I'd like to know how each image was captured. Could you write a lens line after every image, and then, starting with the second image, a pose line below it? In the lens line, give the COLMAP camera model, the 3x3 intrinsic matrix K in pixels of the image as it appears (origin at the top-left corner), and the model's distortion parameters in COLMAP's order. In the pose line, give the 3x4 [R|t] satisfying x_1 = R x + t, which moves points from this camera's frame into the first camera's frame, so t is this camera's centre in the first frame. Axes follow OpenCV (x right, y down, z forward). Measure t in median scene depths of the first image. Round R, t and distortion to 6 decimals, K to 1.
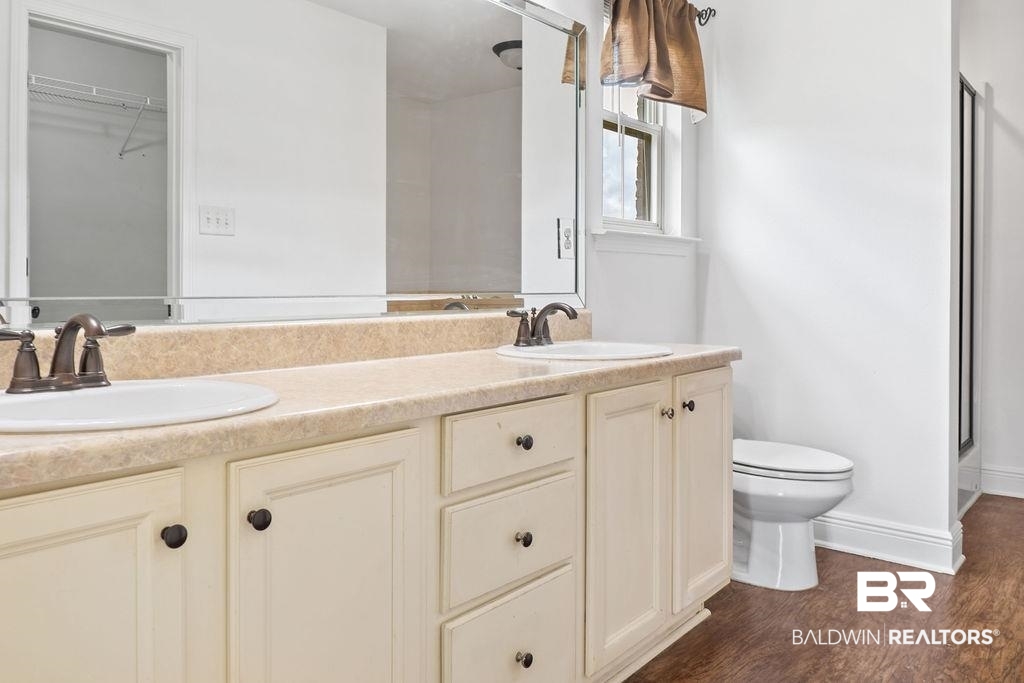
lens RADIAL K [[809.6, 0, 513.2], [0, 809.6, 340.8], [0, 0, 1]] dist [-0.003353, -0.001488]
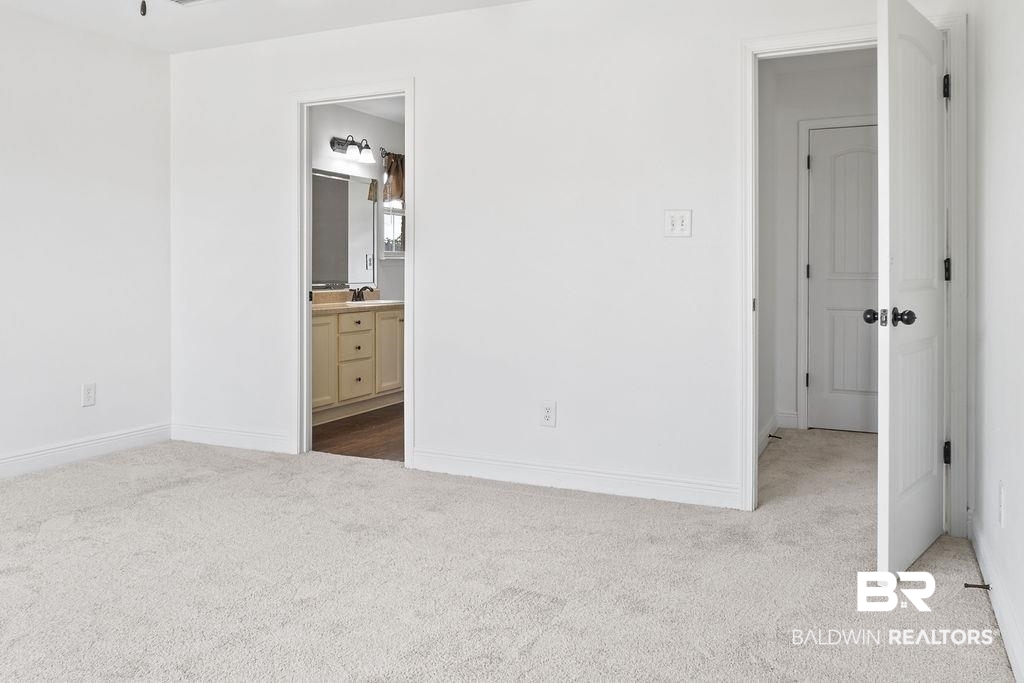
lens RADIAL K [[809.6, 0, 511.9], [0, 809.6, 337.2], [0, 0, 1]] dist [-0.003353, -0.001488]
pose [[0.972528, -0.004890, 0.232735, -0.104567], [0.001877, 0.999912, 0.013165, 0.089099], [-0.232779, -0.012366, 0.972451, -1.769029]]
